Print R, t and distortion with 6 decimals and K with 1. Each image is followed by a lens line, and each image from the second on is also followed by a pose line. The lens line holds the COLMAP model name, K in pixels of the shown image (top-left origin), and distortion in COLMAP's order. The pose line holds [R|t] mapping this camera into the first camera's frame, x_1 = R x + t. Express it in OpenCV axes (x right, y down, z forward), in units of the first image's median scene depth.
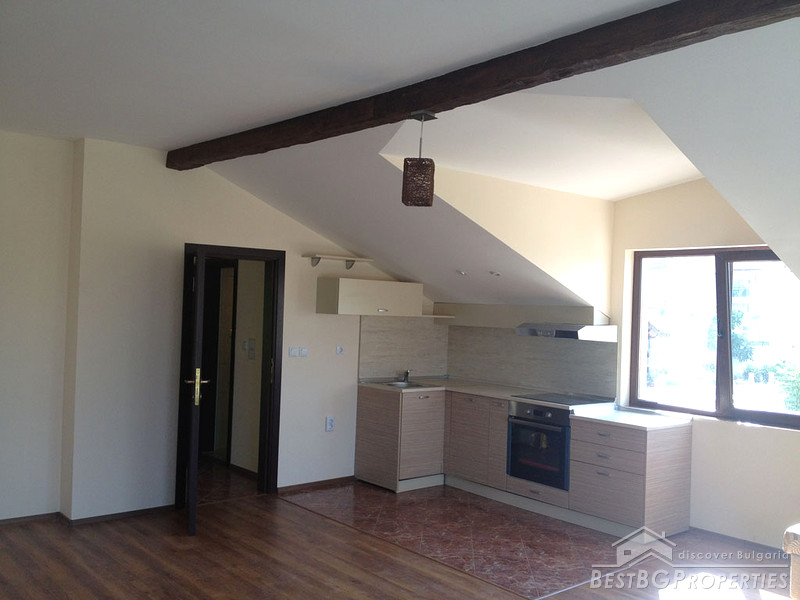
lens RADIAL K [[761.2, 0, 400.0], [0, 761.2, 300.0], [0, 0, 1]] dist [0.099306, -0.209909]
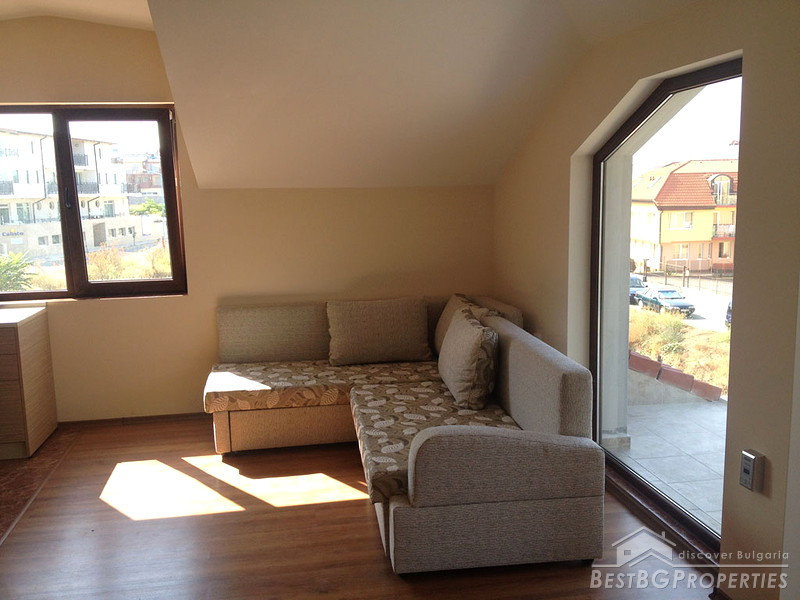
lens RADIAL K [[761.2, 0, 400.0], [0, 761.2, 300.0], [0, 0, 1]] dist [0.099306, -0.209909]
pose [[0.489831, -0.170801, 0.854923, -0.166045], [0.025572, 0.983014, 0.181741, 0.001312], [-0.871442, -0.067160, 0.485878, 0.220783]]
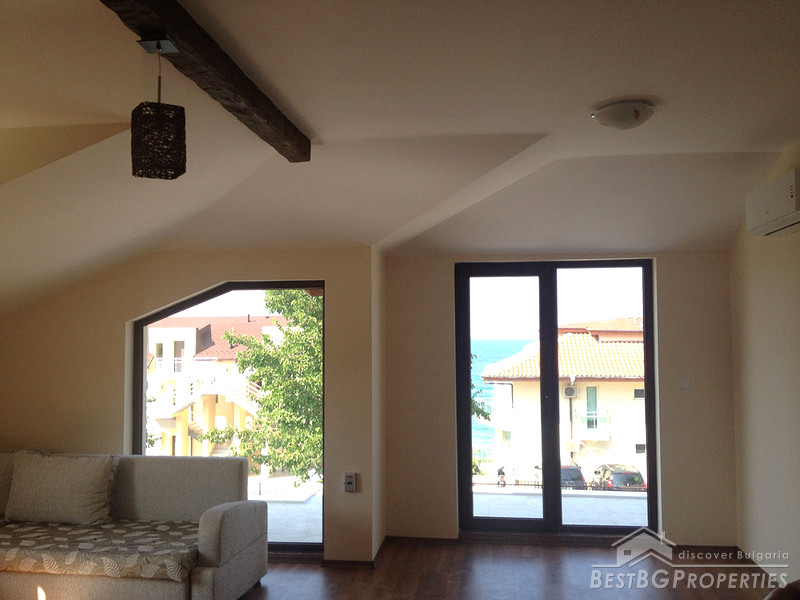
lens RADIAL K [[744.9, 0, 400.0], [0, 744.9, 300.0], [0, 0, 1]] dist [0.091164, -0.181209]
pose [[-0.681560, 0.004176, 0.731750, -0.377594], [-0.024975, 0.999268, -0.028965, -0.002744], [-0.731335, -0.038017, -0.680958, 0.818322]]
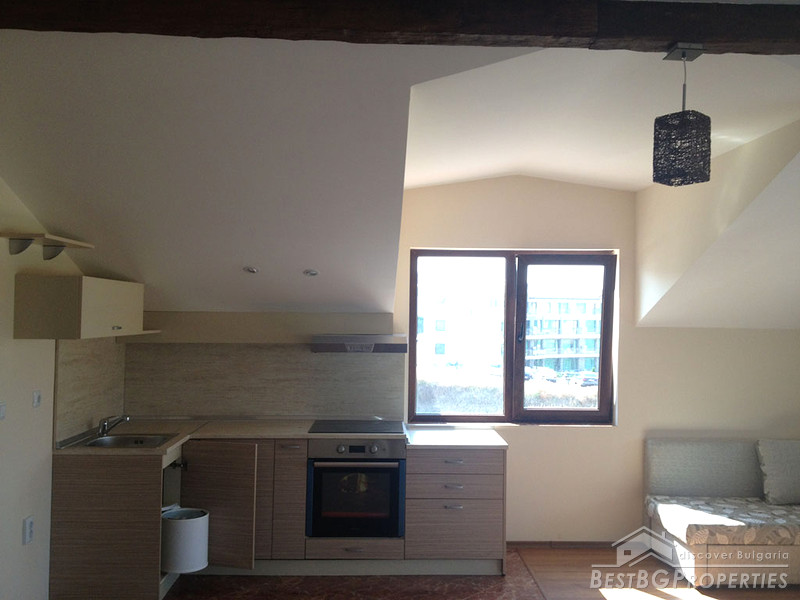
lens RADIAL K [[761.2, 0, 400.0], [0, 761.2, 300.0], [0, 0, 1]] dist [0.099306, -0.209909]
pose [[0.620746, -0.018200, 0.783800, -0.423565], [0.004931, 0.999801, 0.019311, -0.022460], [-0.783996, -0.008123, 0.620713, 0.490624]]
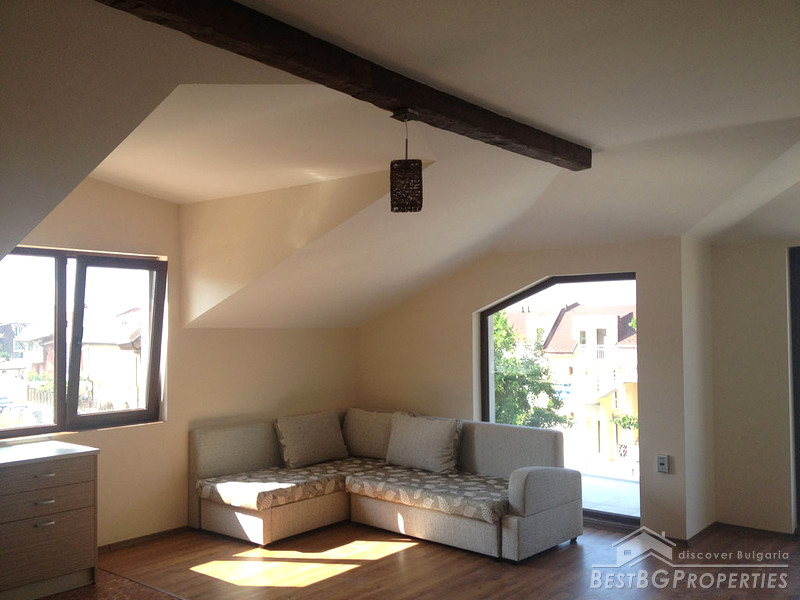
lens RADIAL K [[744.9, 0, 400.0], [0, 744.9, 300.0], [0, 0, 1]] dist [0.091164, -0.181209]
pose [[-0.185238, -0.000327, 0.982694, -0.547153], [-0.011681, 0.999930, -0.001869, -0.009495], [-0.982624, -0.011825, -0.185229, 0.748083]]
